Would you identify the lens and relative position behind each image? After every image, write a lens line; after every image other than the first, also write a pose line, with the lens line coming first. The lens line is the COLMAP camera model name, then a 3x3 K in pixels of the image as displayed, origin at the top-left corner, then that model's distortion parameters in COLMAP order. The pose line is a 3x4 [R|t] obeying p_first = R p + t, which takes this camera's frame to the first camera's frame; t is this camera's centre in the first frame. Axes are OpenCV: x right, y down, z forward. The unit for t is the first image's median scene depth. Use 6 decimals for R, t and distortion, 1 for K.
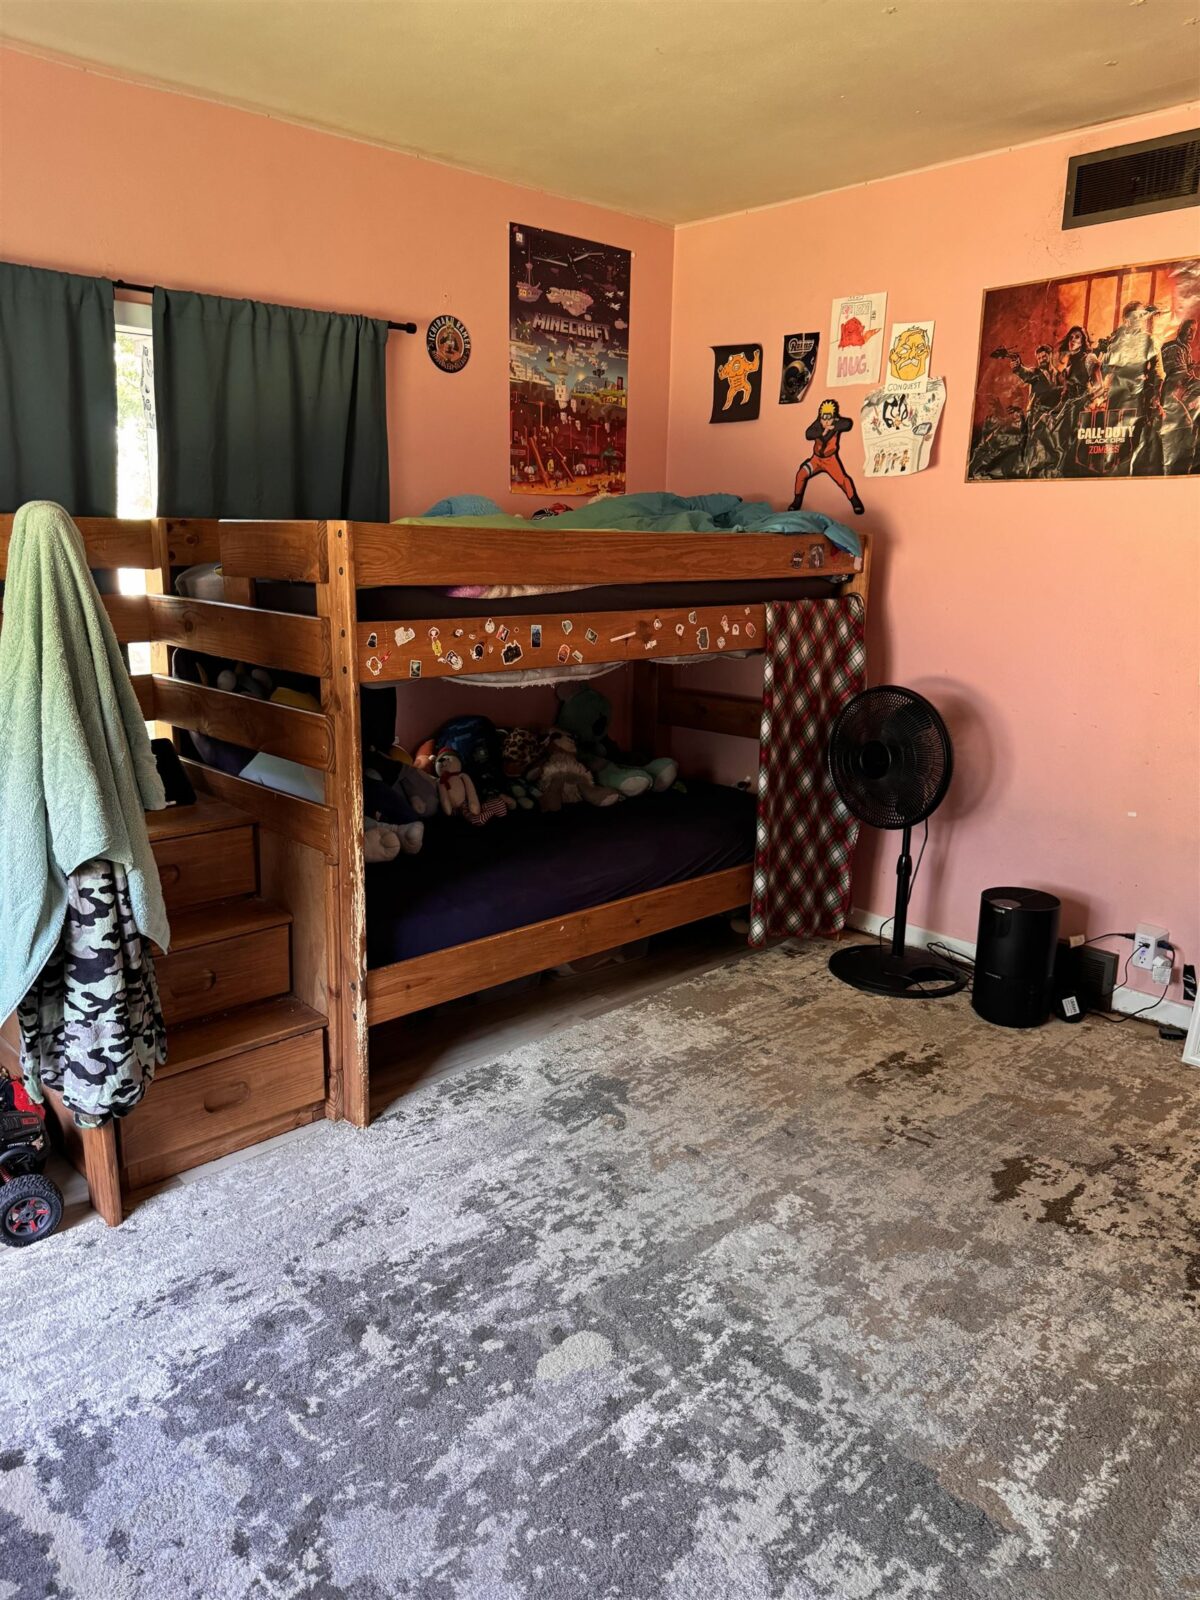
lens RADIAL K [[1109.2, 0, 611.7], [0, 1109.2, 783.7], [0, 0, 1]] dist [0.057408, -0.072203]
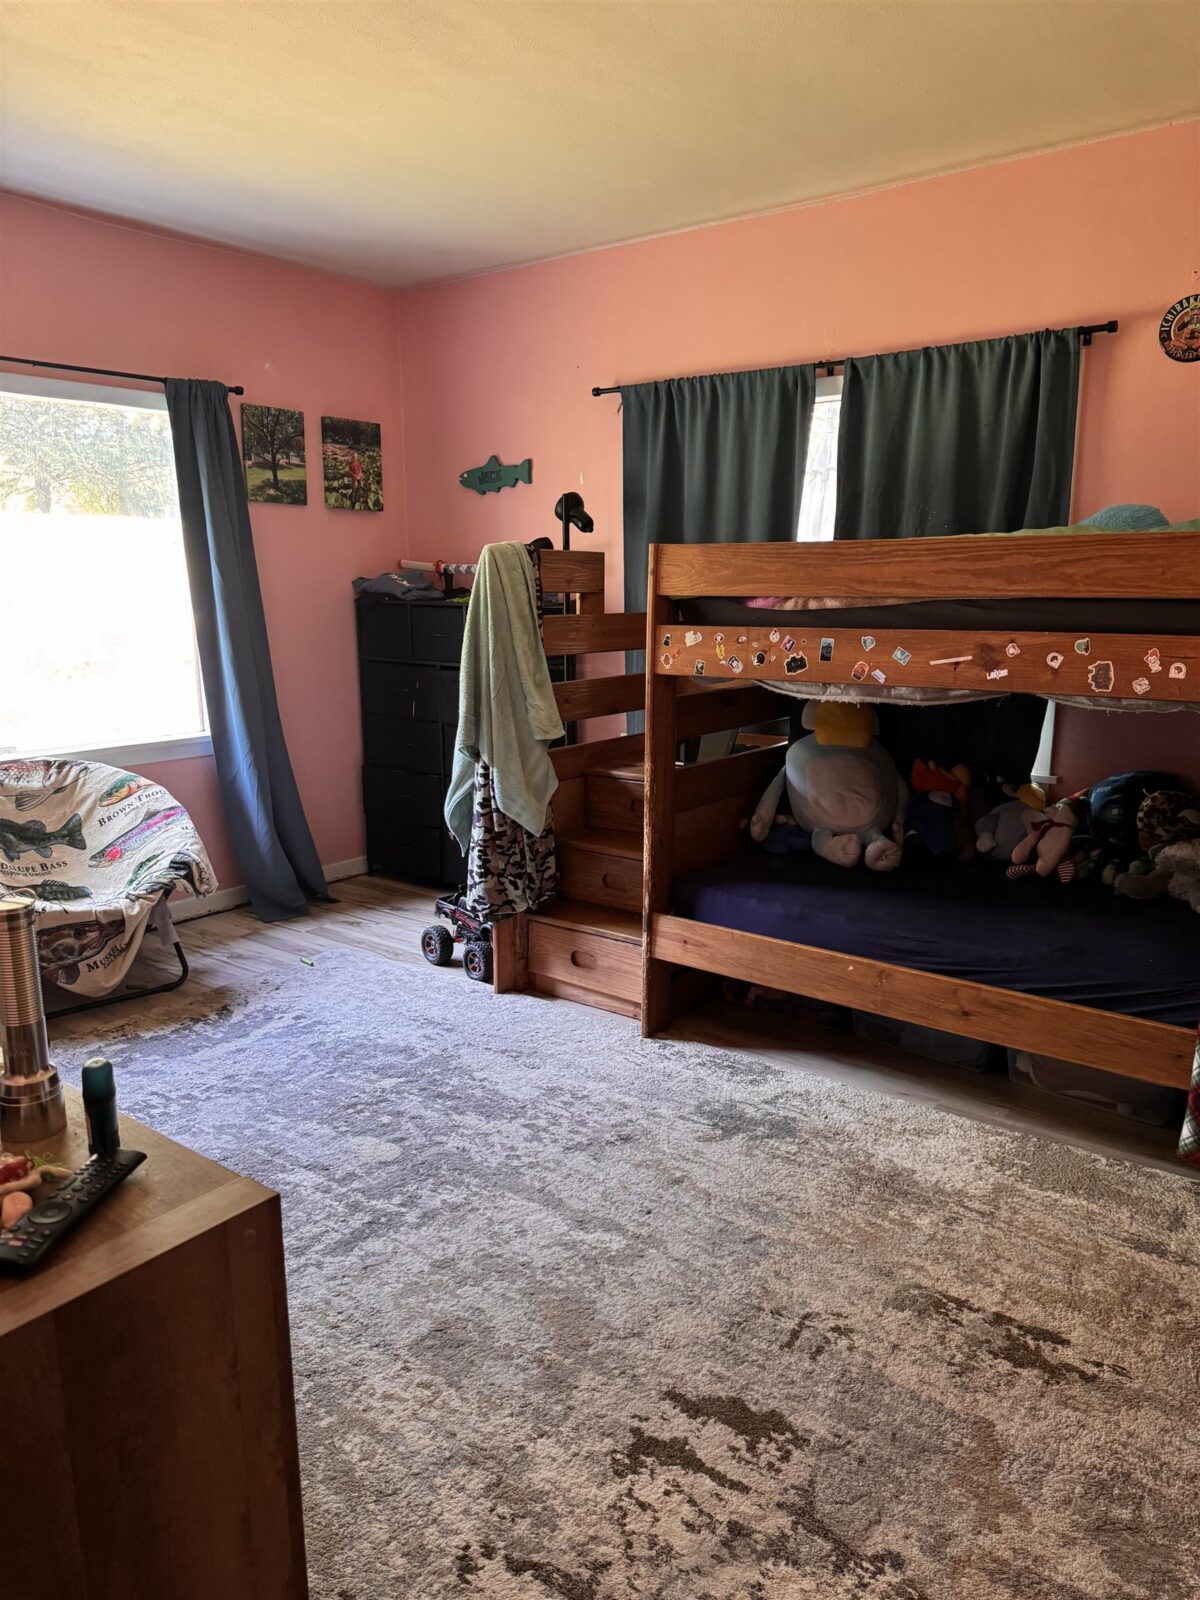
lens RADIAL K [[1109.2, 0, 606.8], [0, 1109.2, 802.3], [0, 0, 1]] dist [0.057408, -0.072203]
pose [[0.173727, 0.166936, -0.970542, 0.887600], [-0.214871, 0.968209, 0.128072, -0.088236], [0.961067, 0.186292, 0.204074, 0.650904]]
